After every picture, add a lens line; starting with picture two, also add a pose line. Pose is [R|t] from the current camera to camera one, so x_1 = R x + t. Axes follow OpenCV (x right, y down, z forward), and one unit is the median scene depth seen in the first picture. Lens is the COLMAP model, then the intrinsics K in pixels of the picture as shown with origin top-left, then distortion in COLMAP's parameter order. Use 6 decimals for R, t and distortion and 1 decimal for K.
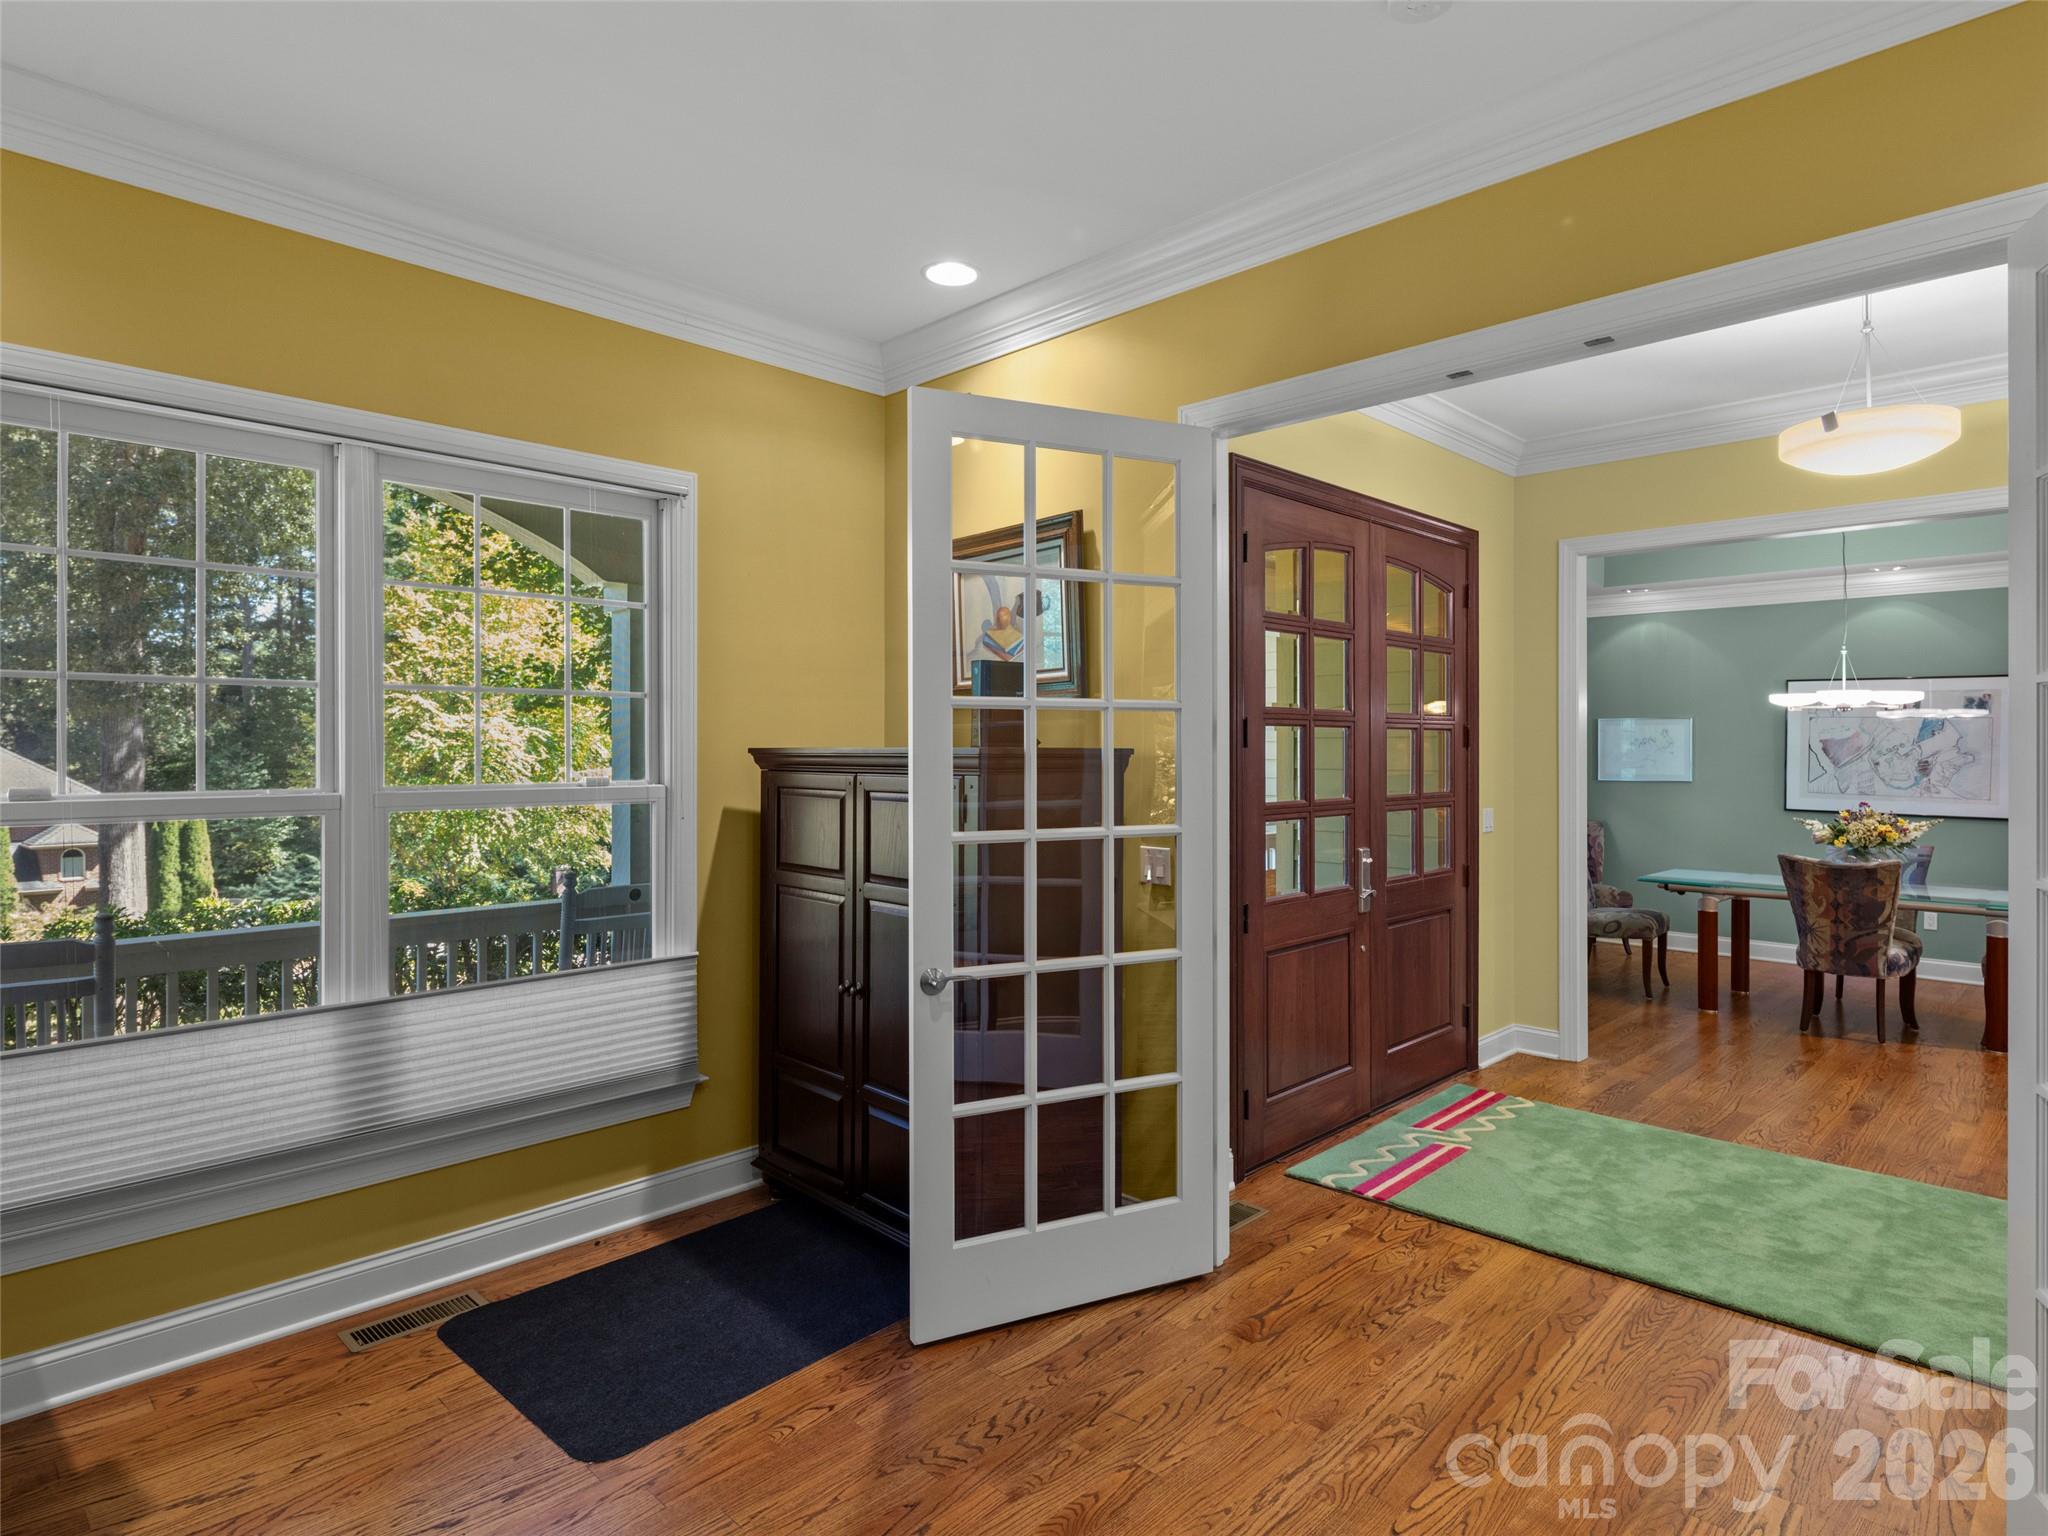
lens RADIAL K [[1126.1, 0, 1005.7], [0, 1126.1, 764.6], [0, 0, 1]] dist [0.004033, -0.001747]
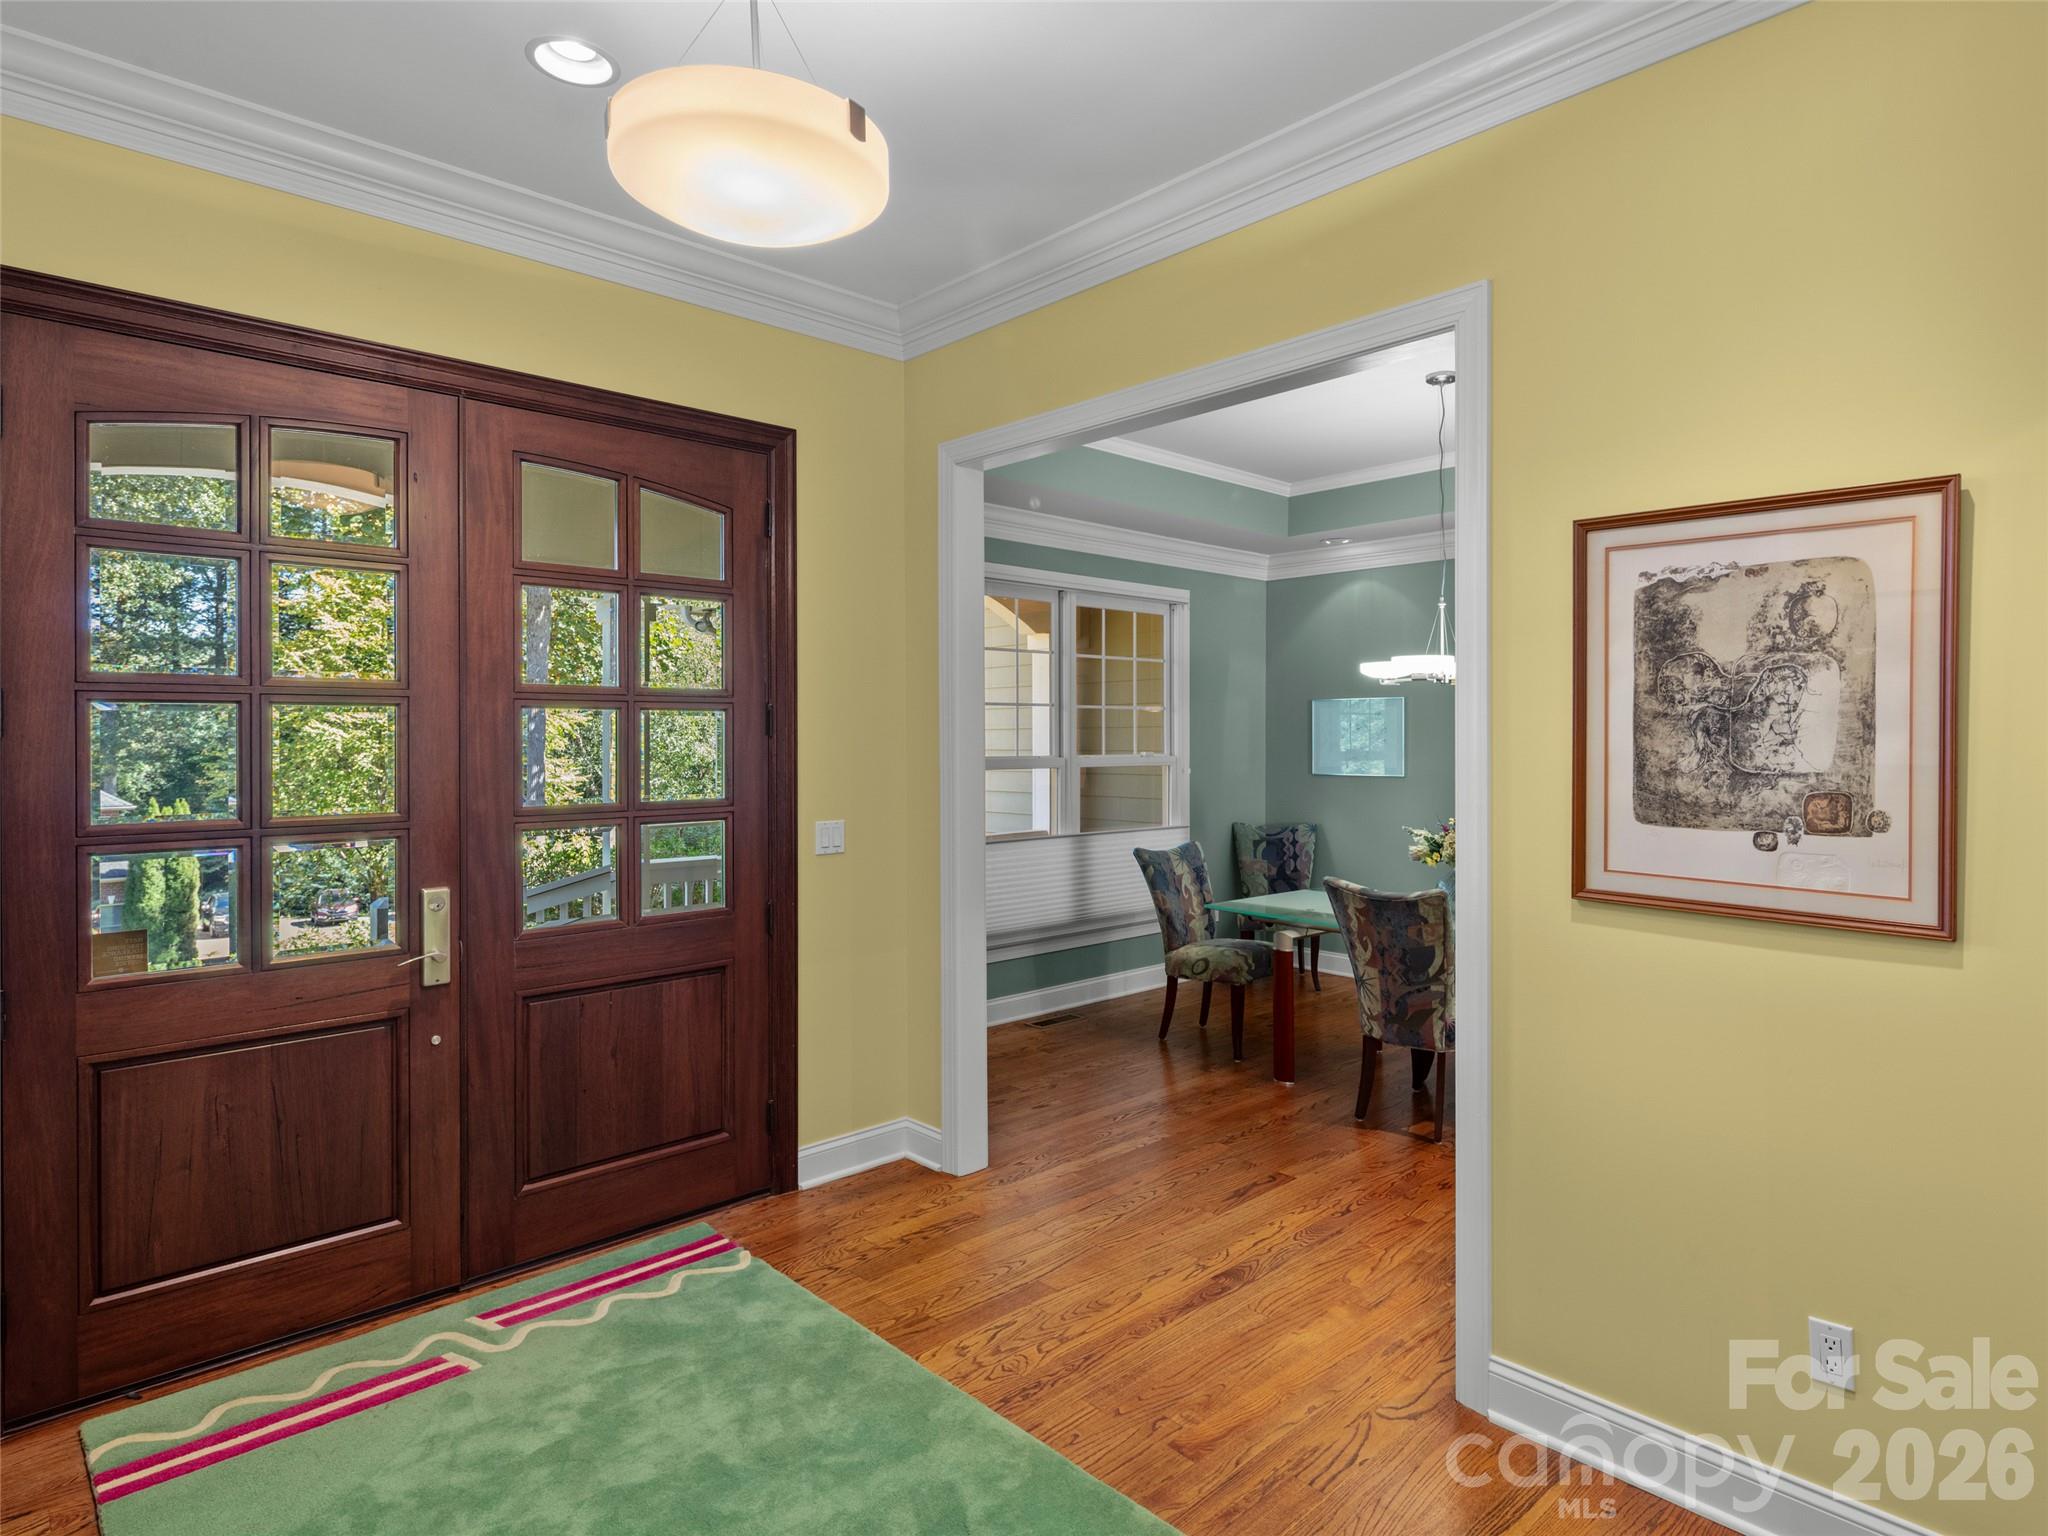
lens RADIAL K [[1126.1, 0, 1042.3], [0, 1126.1, 753.6], [0, 0, 1]] dist [0.004033, -0.001747]
pose [[0.999750, -0.002936, -0.022156, 0.605217], [0.002923, 0.999996, -0.000655, -0.002374], [0.022158, 0.000590, 0.999754, 0.304758]]
